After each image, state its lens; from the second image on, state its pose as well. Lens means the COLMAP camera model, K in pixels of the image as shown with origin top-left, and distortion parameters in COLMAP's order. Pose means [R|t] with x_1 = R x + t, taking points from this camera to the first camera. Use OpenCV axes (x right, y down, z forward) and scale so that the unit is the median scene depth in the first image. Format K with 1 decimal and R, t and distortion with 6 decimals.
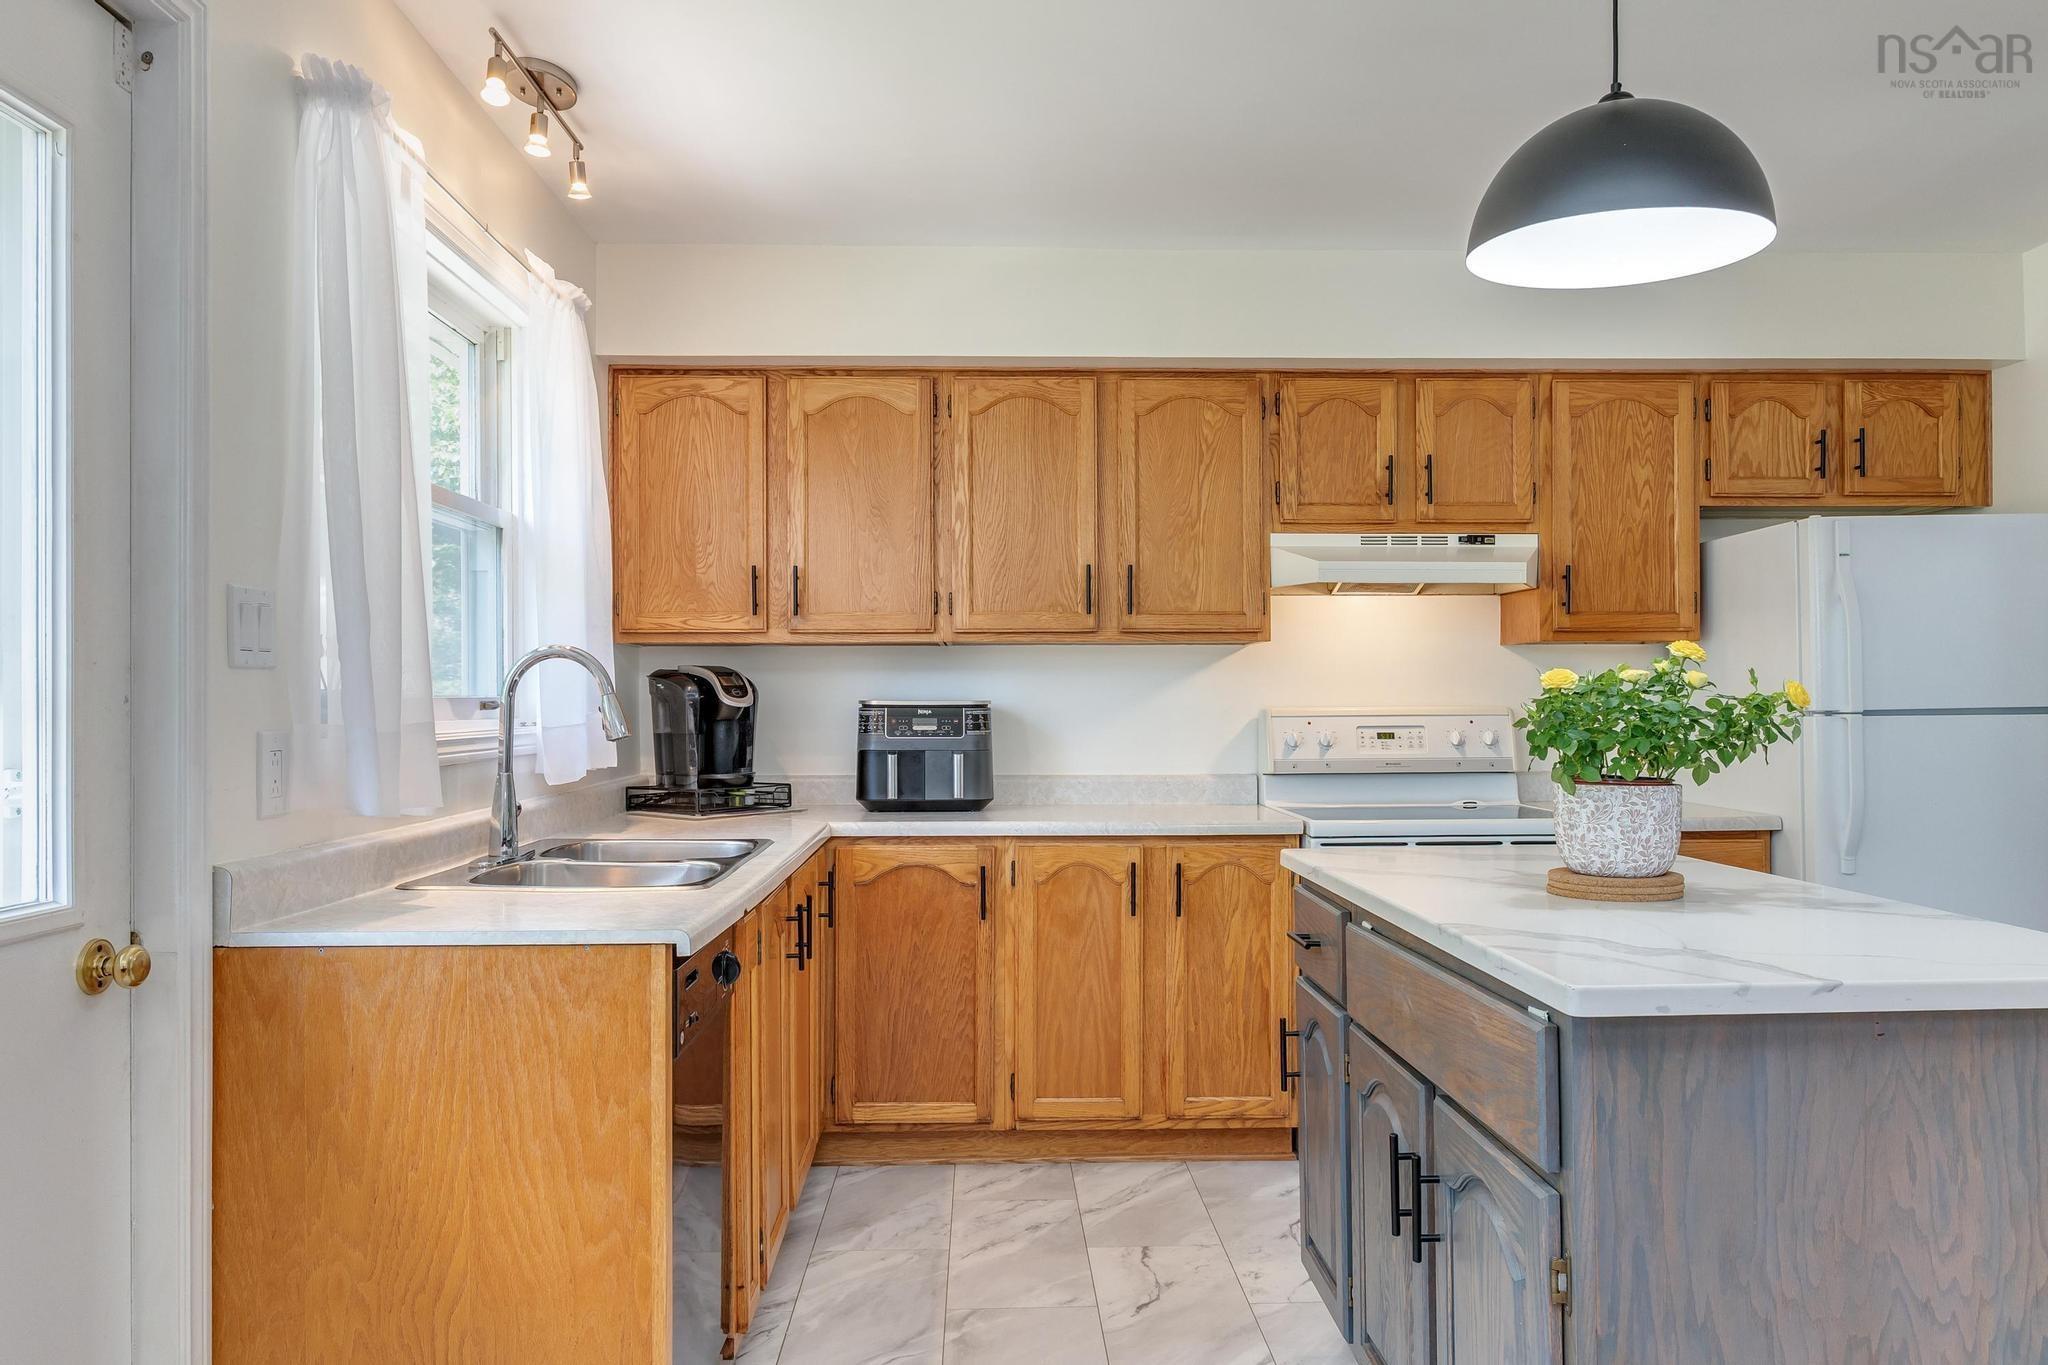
lens RADIAL K [[1388.0, 0, 1019.5], [0, 1388.0, 690.3], [0, 0, 1]] dist [-0.002708, 0.001904]
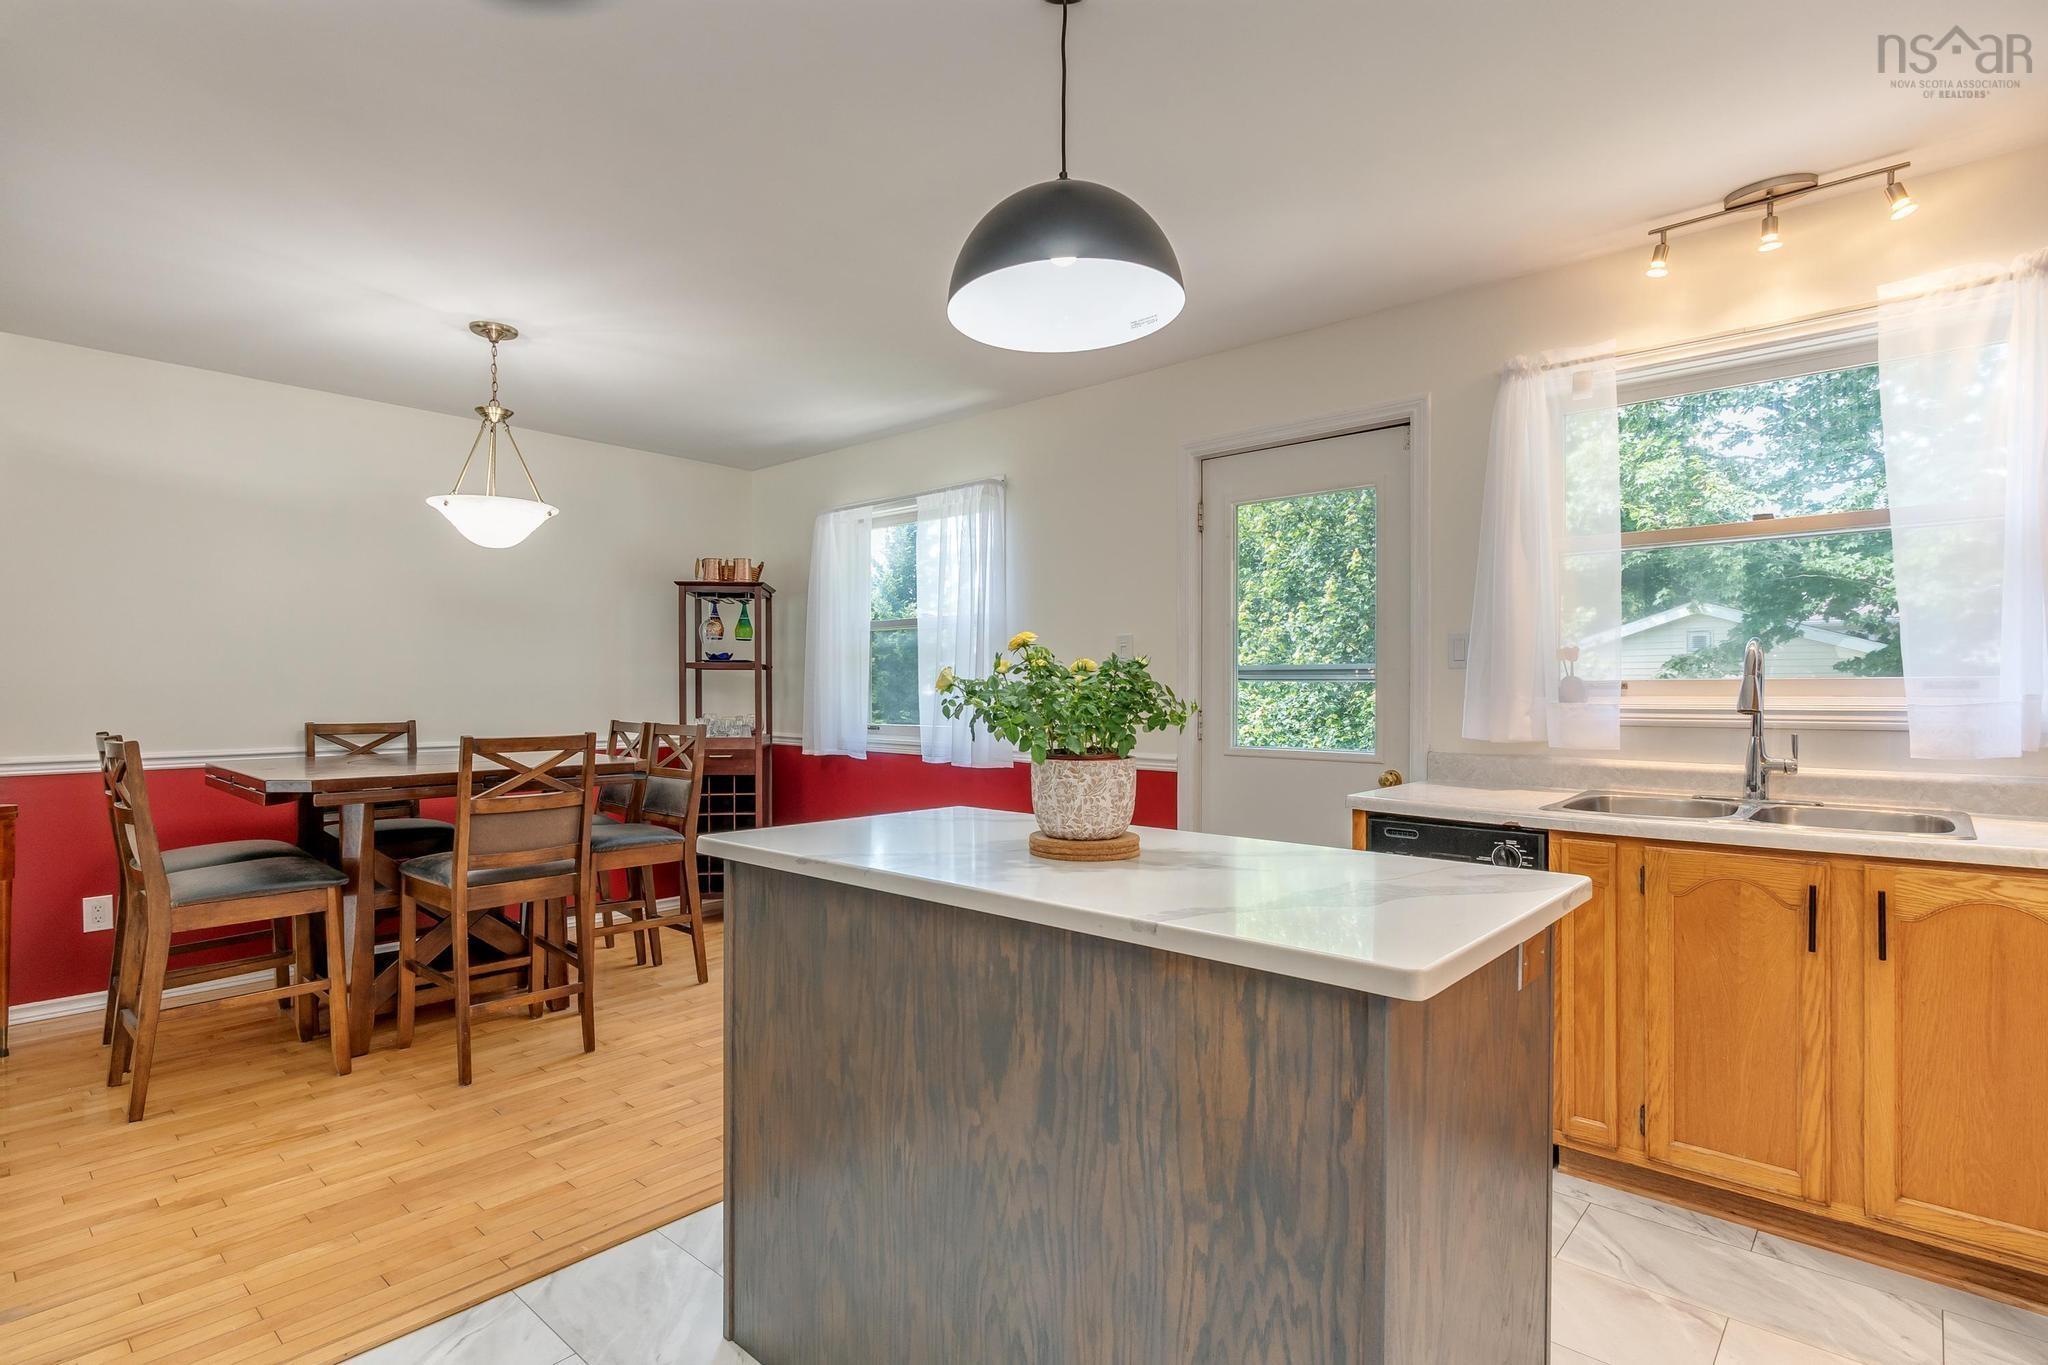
lens RADIAL K [[1006.9, 0, 1024.2], [0, 1006.9, 694.4], [0, 0, 1]] dist [-0.000792, 0.000788]
pose [[-0.689271, 0.008862, -0.724450, 0.557515], [0.009097, 0.999952, 0.003576, 0.007011], [0.724447, -0.004125, -0.689318, 0.806131]]
